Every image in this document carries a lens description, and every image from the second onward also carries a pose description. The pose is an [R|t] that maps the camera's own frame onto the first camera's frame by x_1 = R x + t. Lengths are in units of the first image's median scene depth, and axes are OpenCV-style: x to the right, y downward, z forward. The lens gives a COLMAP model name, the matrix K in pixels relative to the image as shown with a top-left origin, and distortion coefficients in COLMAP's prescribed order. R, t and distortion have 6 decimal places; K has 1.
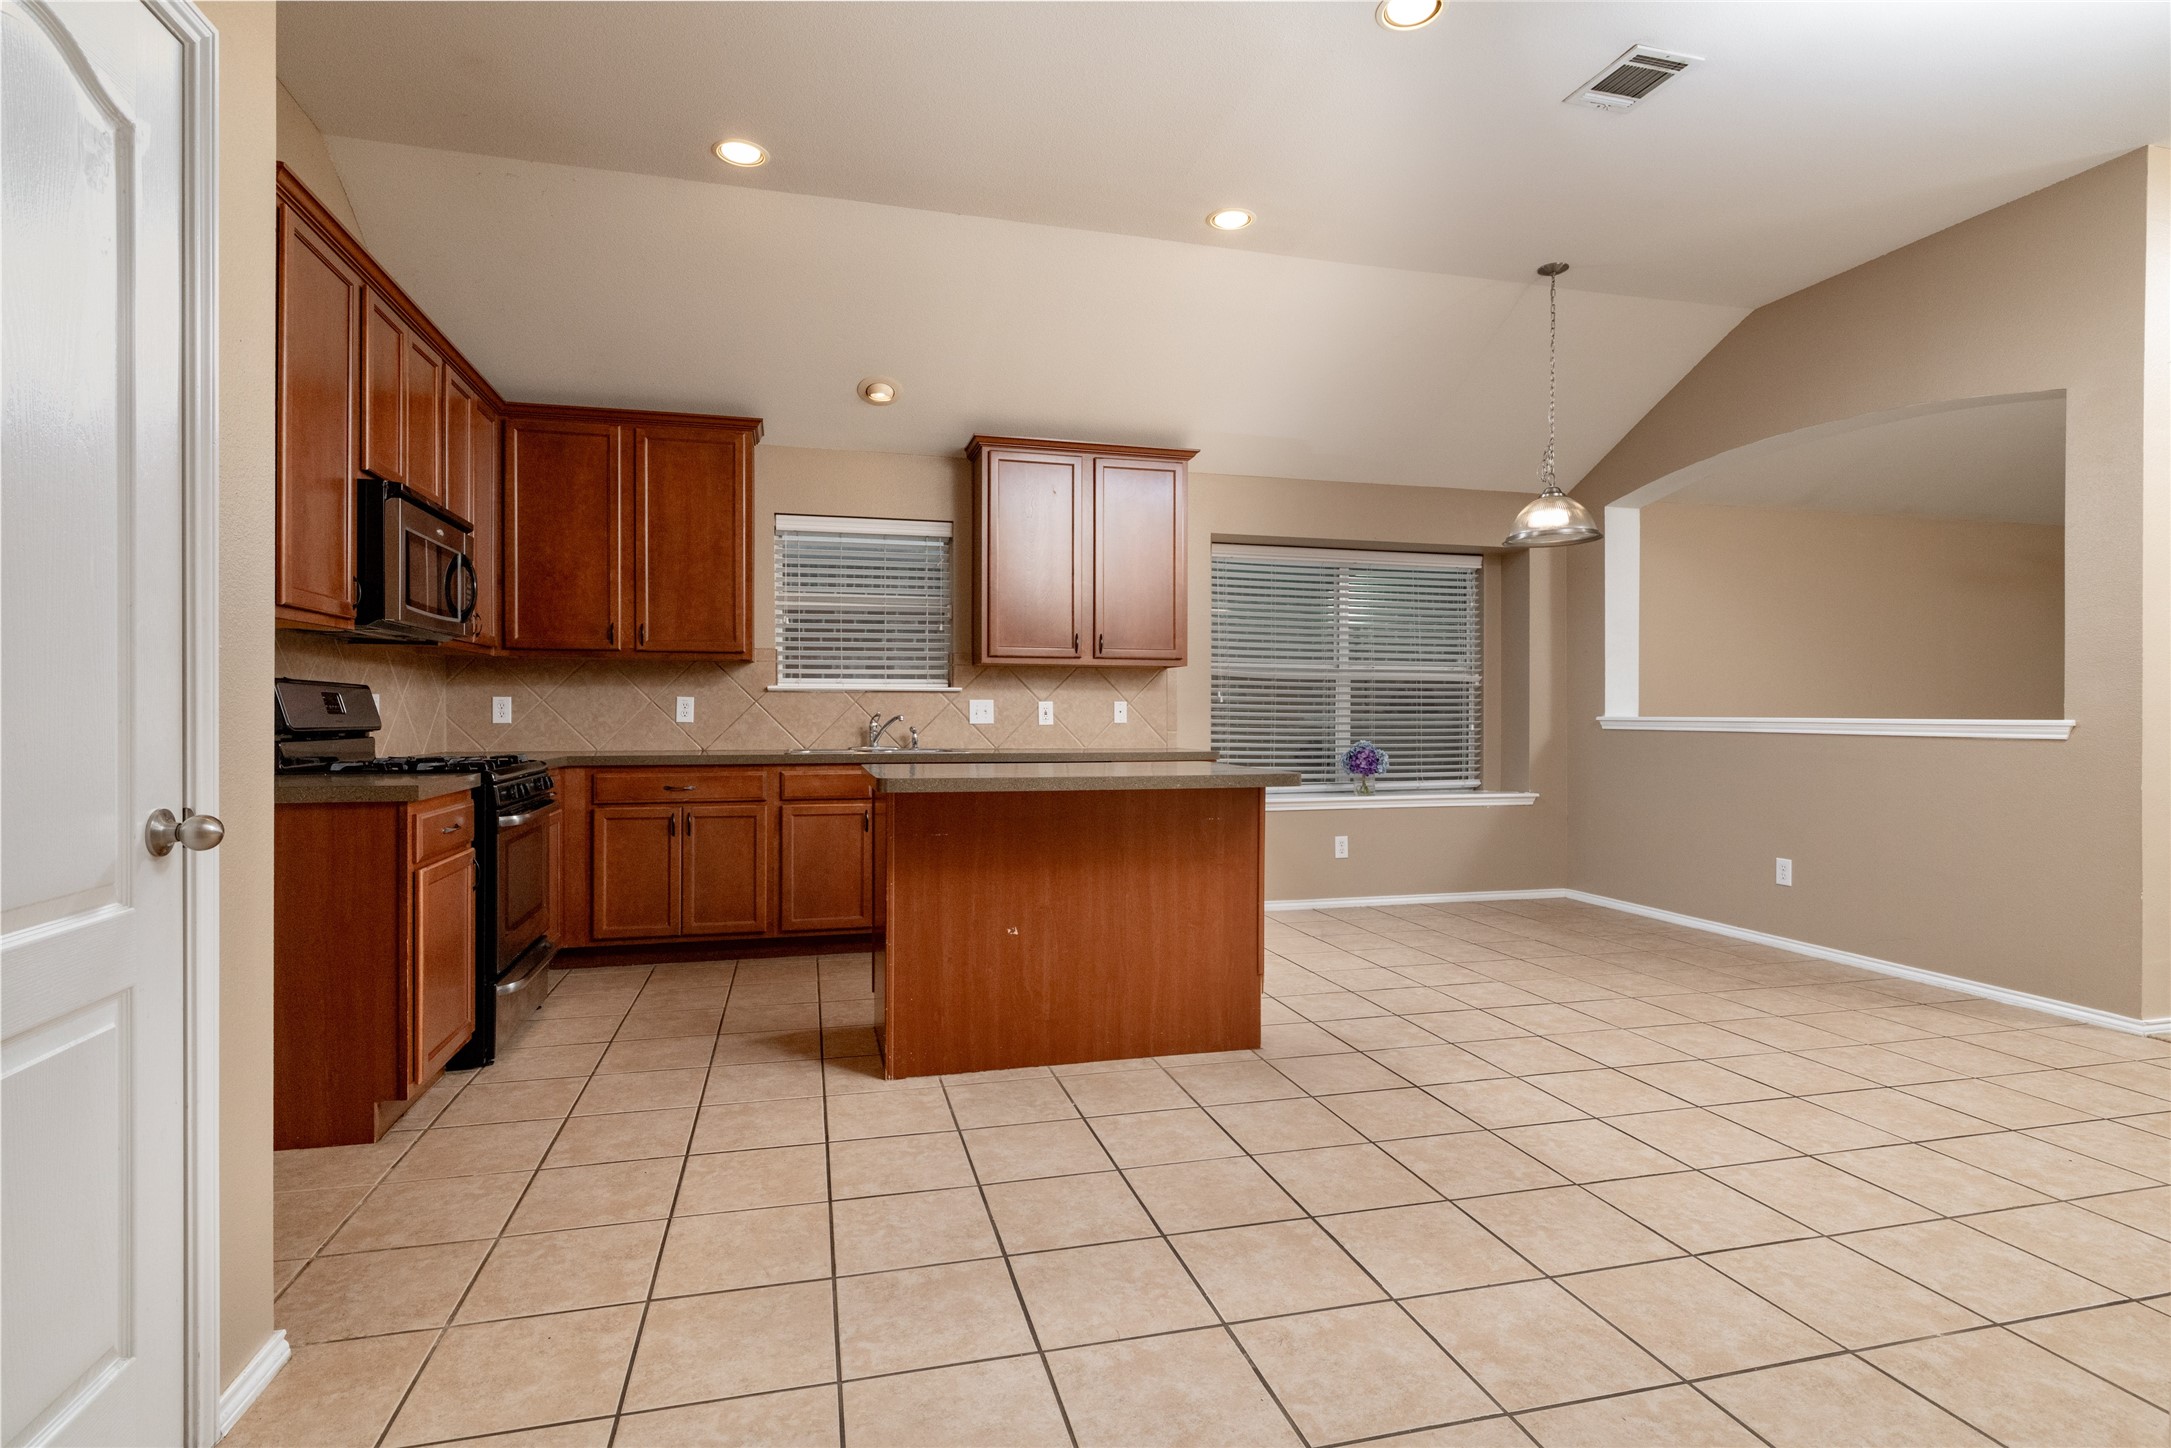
lens RADIAL K [[1082.3, 0, 1089.6], [0, 1082.3, 712.9], [0, 0, 1]] dist [0.001343, 0.000265]
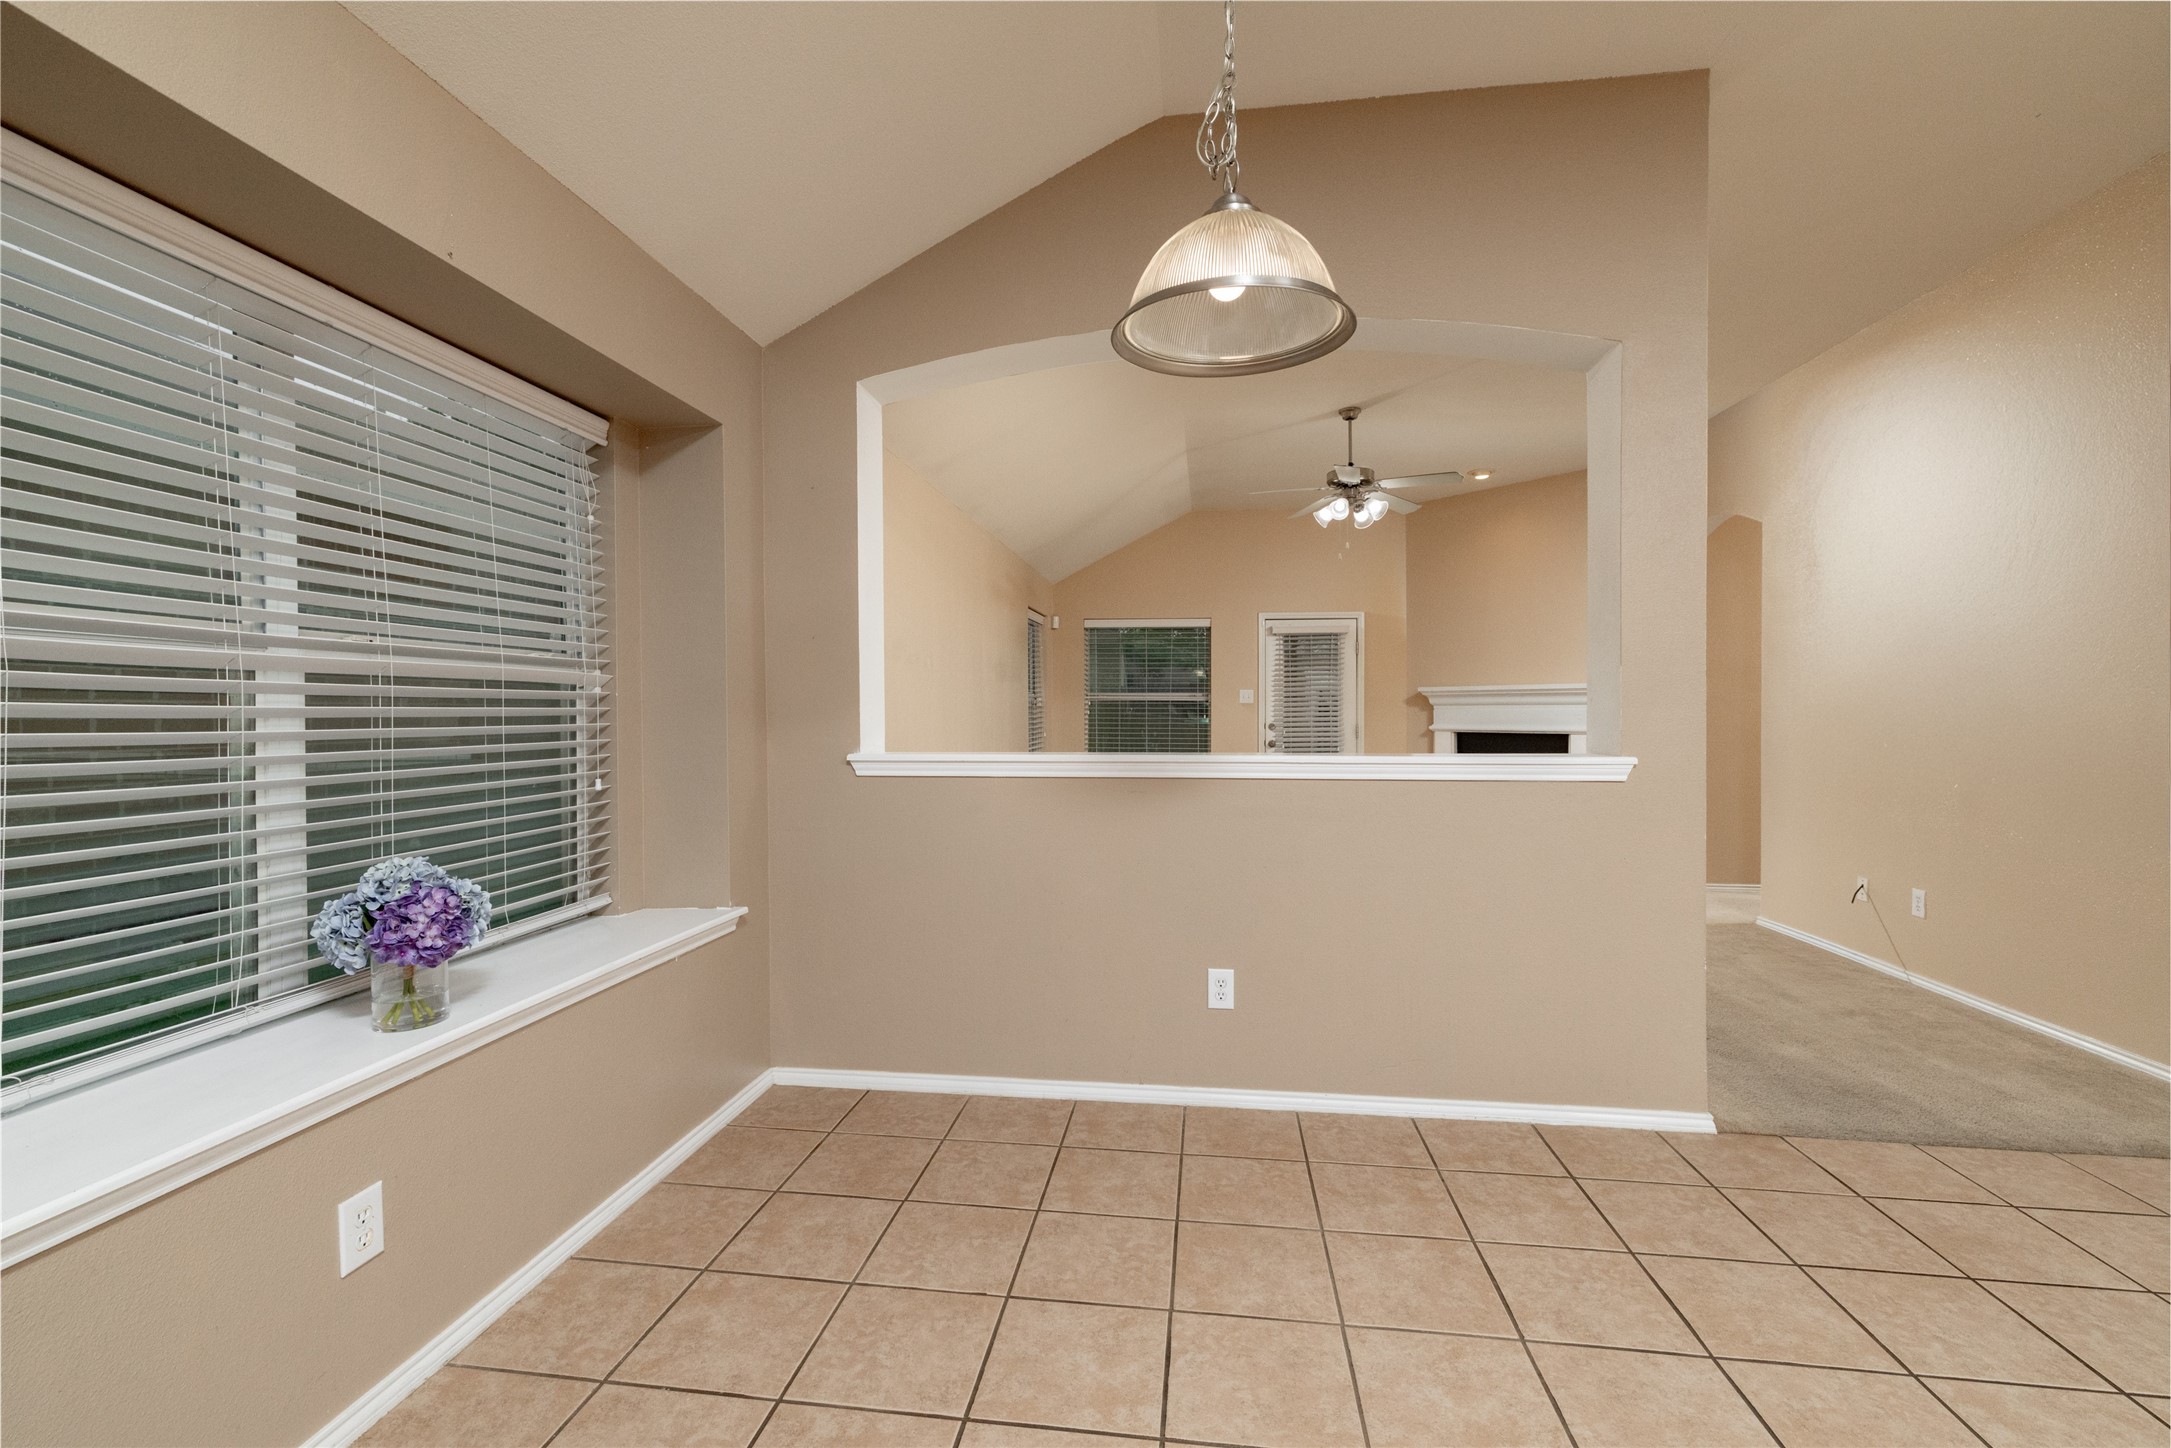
lens RADIAL K [[937.6, 0, 1078.3], [0, 937.6, 714.6], [0, 0, 1]] dist [0.001893, -0.000040]
pose [[0.377019, -0.006443, 0.926183, 0.082853], [0.004057, 0.999978, 0.005305, -0.024242], [-0.926197, 0.001758, 0.377036, 0.888118]]
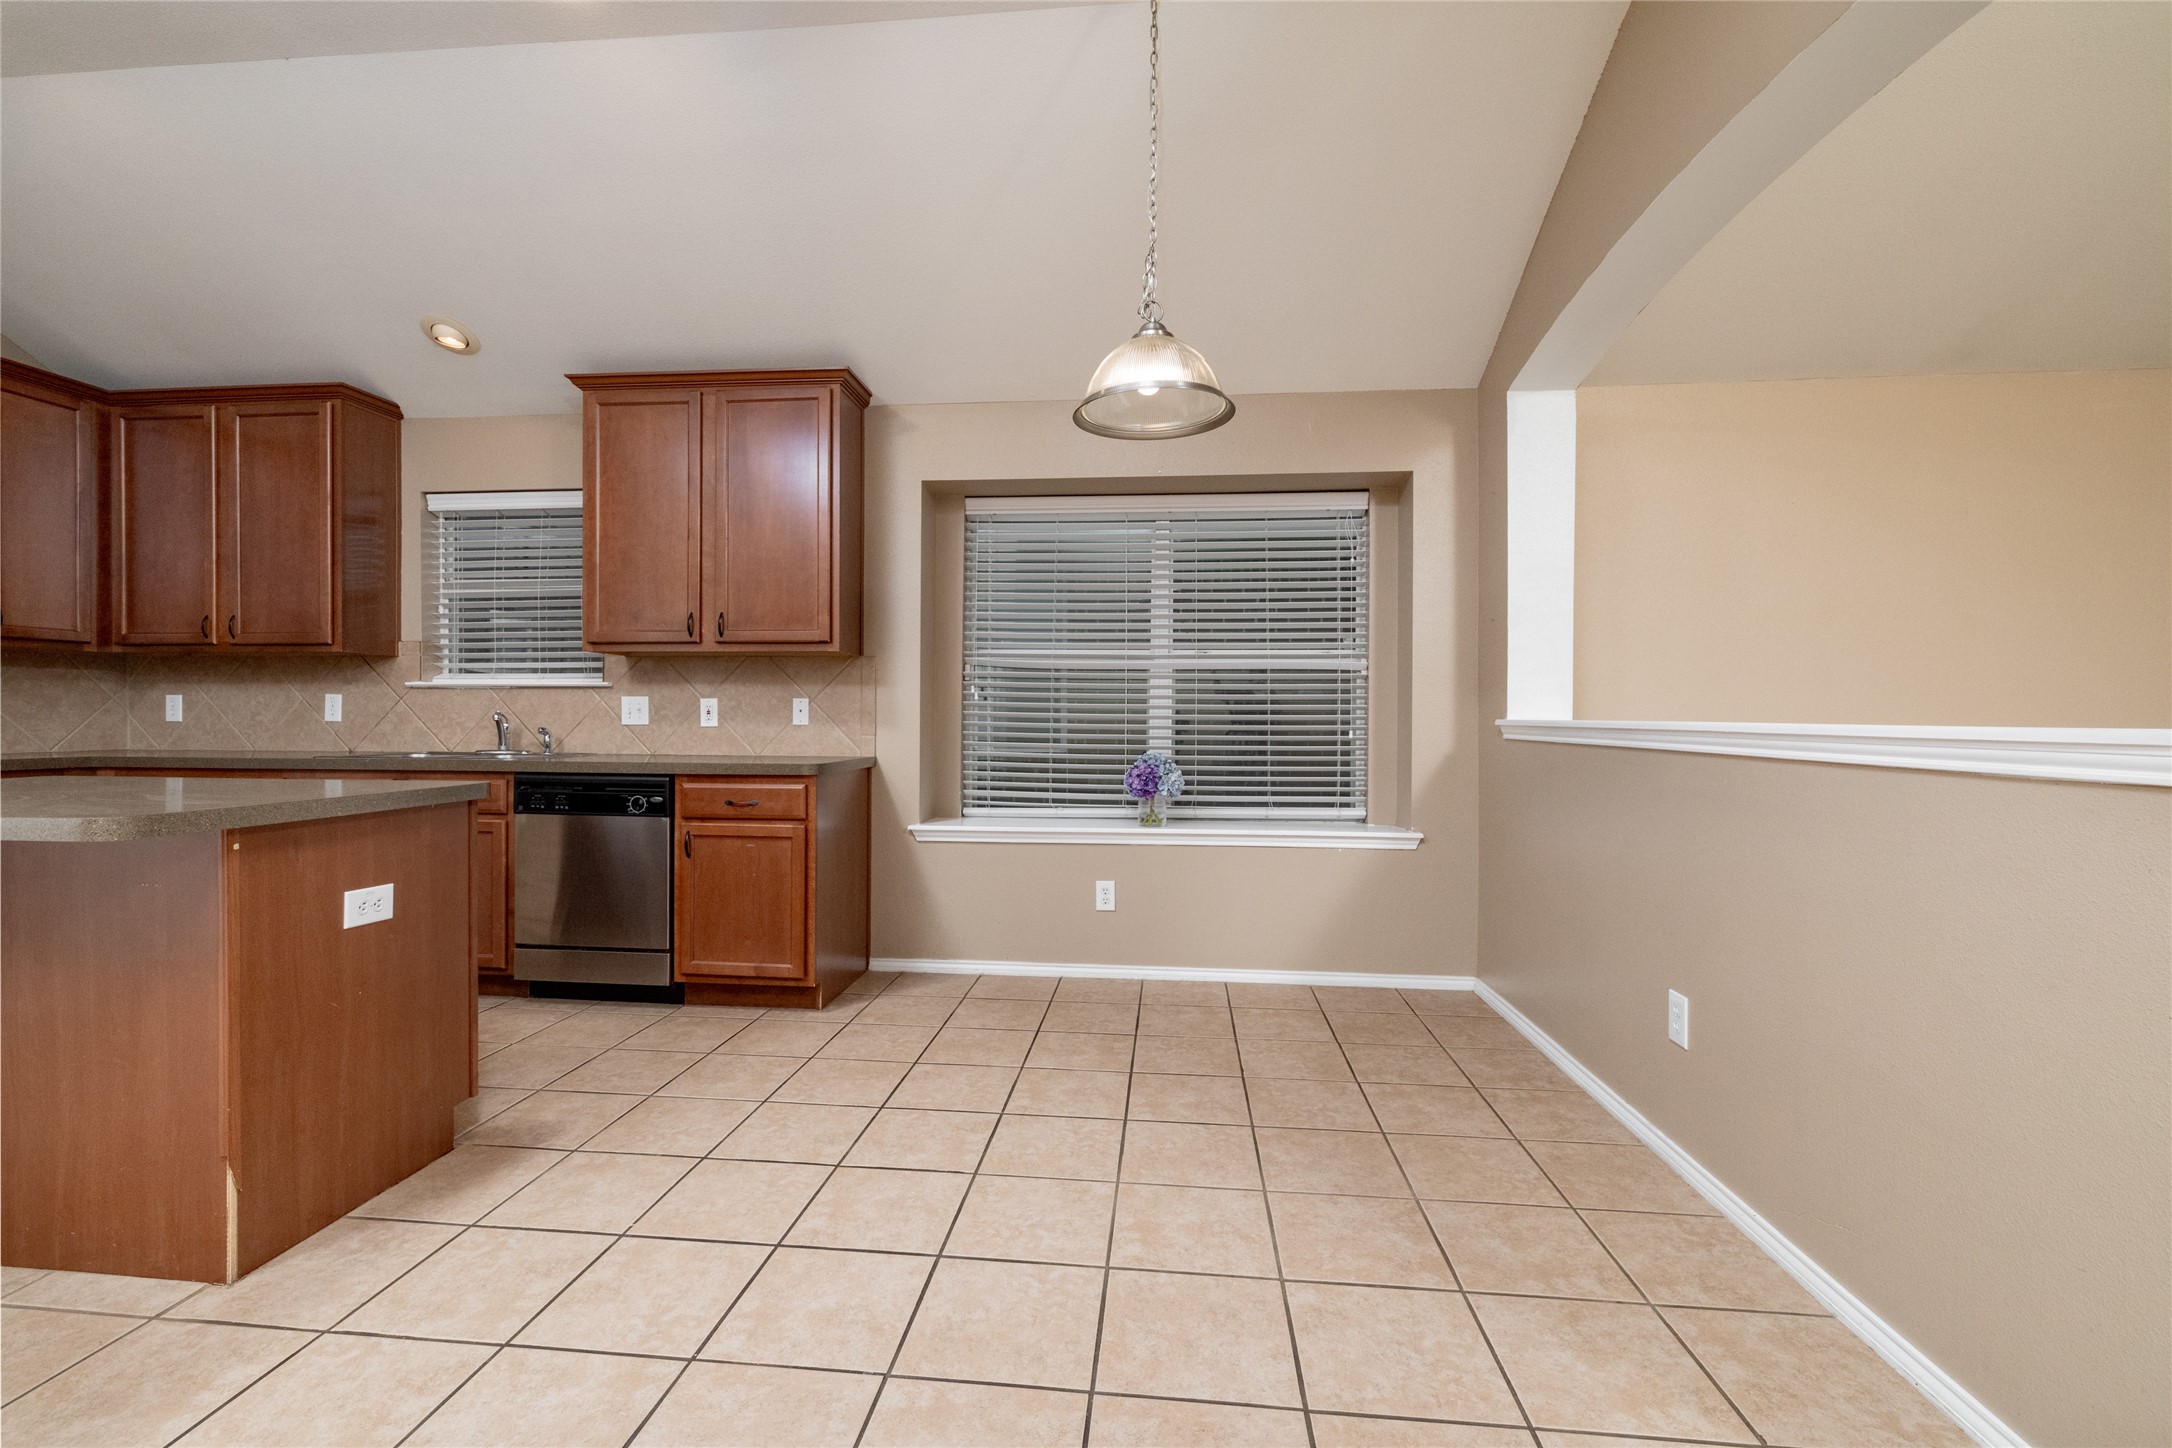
lens RADIAL K [[938.1, 0, 1077.0], [0, 938.1, 714.2], [0, 0, 1]] dist [0.001893, -0.000040]
pose [[0.936070, 0.001935, -0.351808, 0.543622], [-0.002795, 0.999994, -0.001935, 0.002361], [0.351802, 0.002795, 0.936070, 0.490383]]
